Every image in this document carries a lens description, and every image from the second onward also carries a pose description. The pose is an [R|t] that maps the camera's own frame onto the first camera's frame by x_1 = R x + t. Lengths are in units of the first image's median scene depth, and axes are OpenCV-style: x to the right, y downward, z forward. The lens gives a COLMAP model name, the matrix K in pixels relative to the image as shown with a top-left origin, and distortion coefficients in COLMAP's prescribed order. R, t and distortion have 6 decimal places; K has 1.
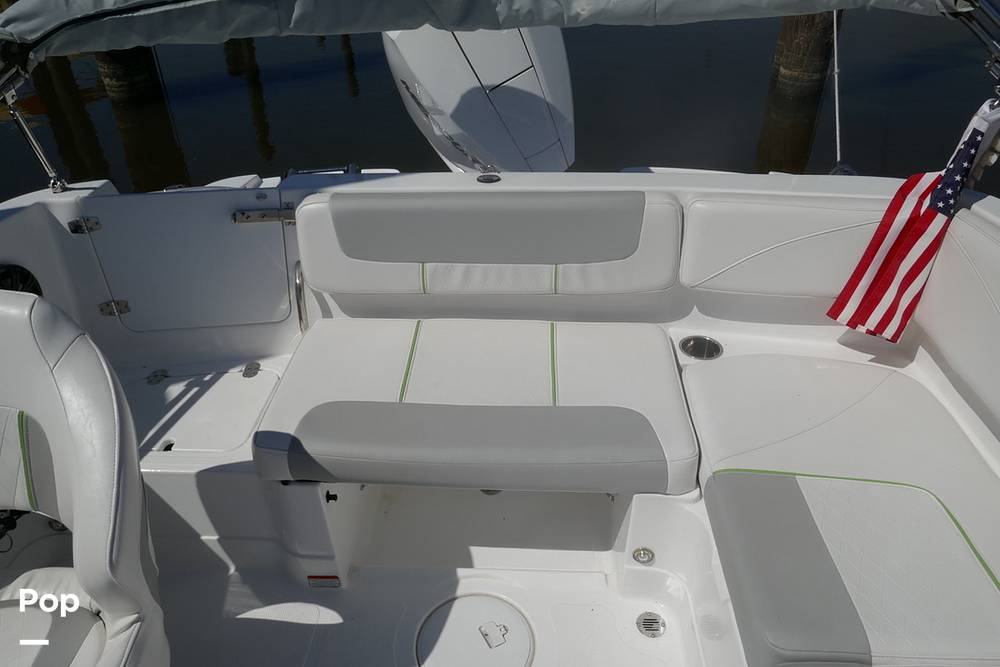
lens RADIAL K [[711.5, 0, 500.0], [0, 711.5, 341.8], [0, 0, 1]] dist [-0.014162, 0.003714]
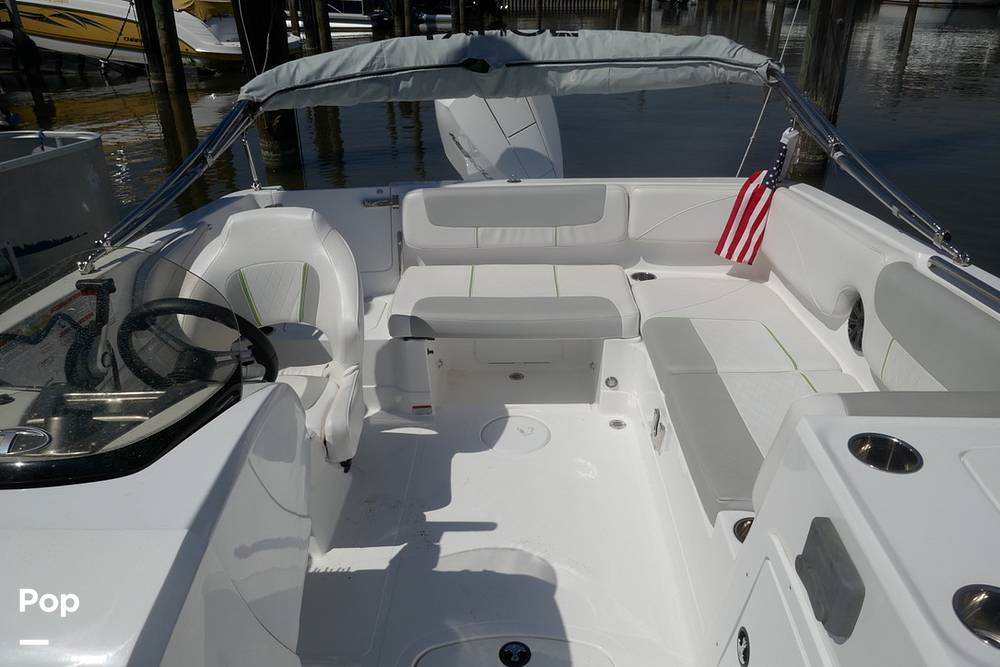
lens RADIAL K [[727.6, 0, 495.5], [0, 727.6, 334.8], [0, 0, 1]] dist [0.001076, -0.001852]
pose [[0.999672, -0.012656, 0.022272, -0.112492], [0.015499, 0.991059, -0.132521, 0.394170], [-0.020396, 0.132823, 0.990930, -0.723036]]
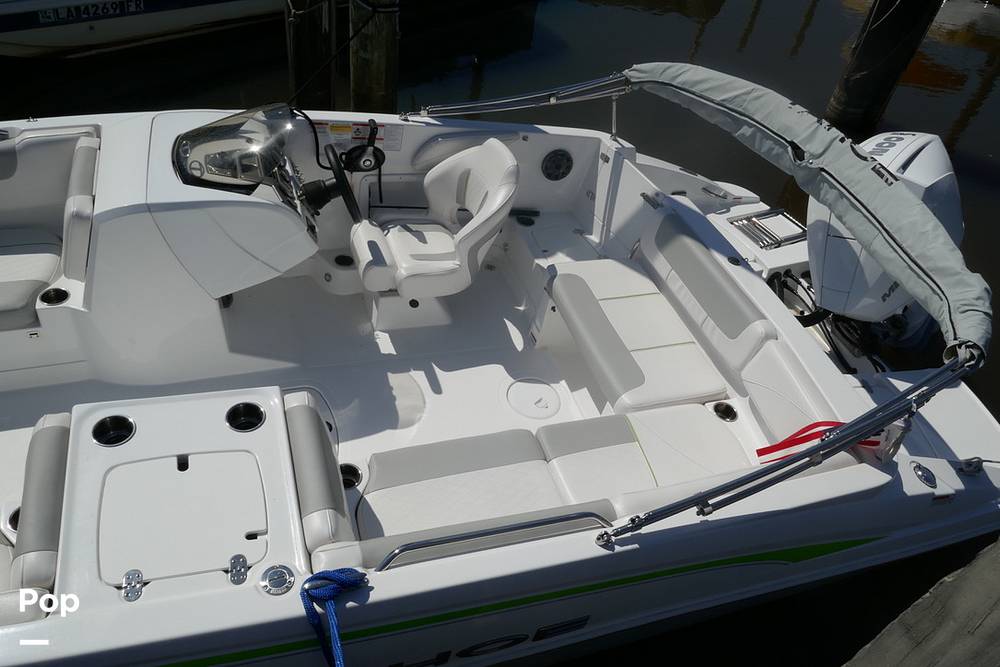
lens RADIAL K [[711.5, 0, 500.0], [0, 711.5, 341.8], [0, 0, 1]] dist [-0.014162, 0.003714]
pose [[0.360657, 0.692985, -0.624258, 1.104672], [-0.649979, 0.666755, 0.364644, -0.396537], [0.668920, 0.274243, 0.690895, -0.591638]]
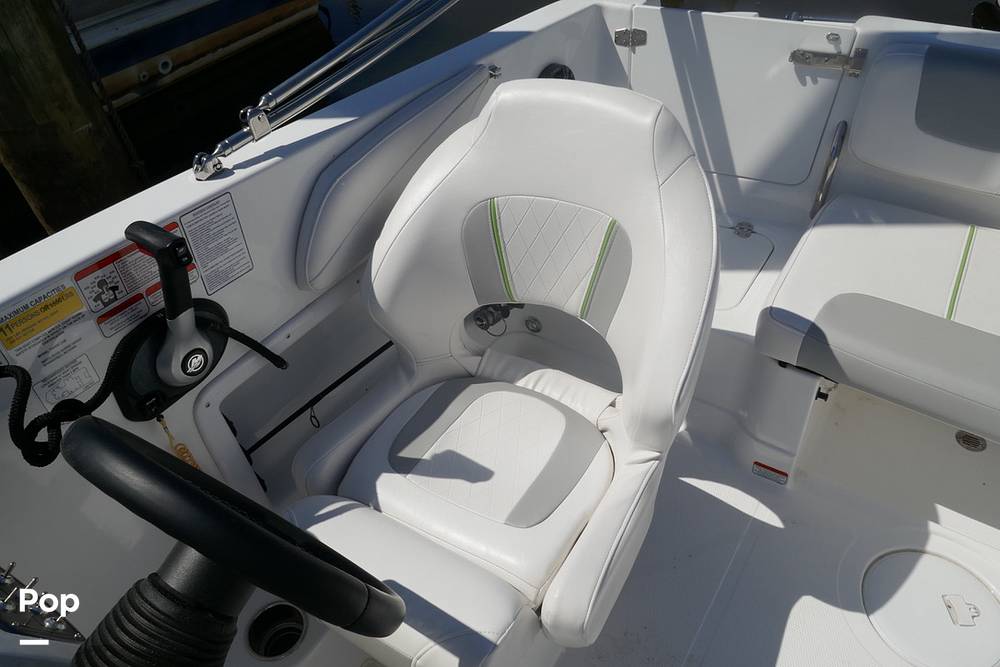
lens RADIAL K [[718.2, 0, 496.1], [0, 718.2, 334.4], [0, 0, 1]] dist [-0.024780, -0.000047]
pose [[0.858292, 0.325903, -0.396385, -0.245917], [-0.250520, 0.940245, 0.230607, 0.039008], [0.447855, -0.098626, 0.888650, 0.018662]]
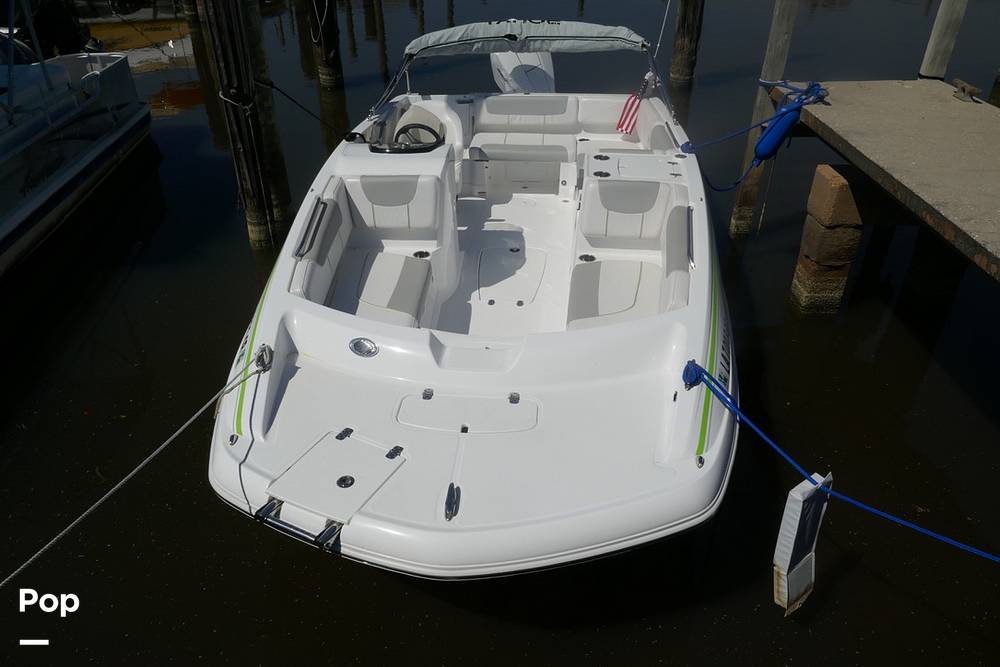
lens RADIAL K [[711.5, 0, 500.0], [0, 711.5, 341.8], [0, 0, 1]] dist [-0.014162, 0.003714]
pose [[0.999503, 0.024511, -0.019819, -0.055124], [-0.024963, 0.999425, -0.022925, 1.229464], [0.019246, 0.023408, 0.999541, -2.842993]]
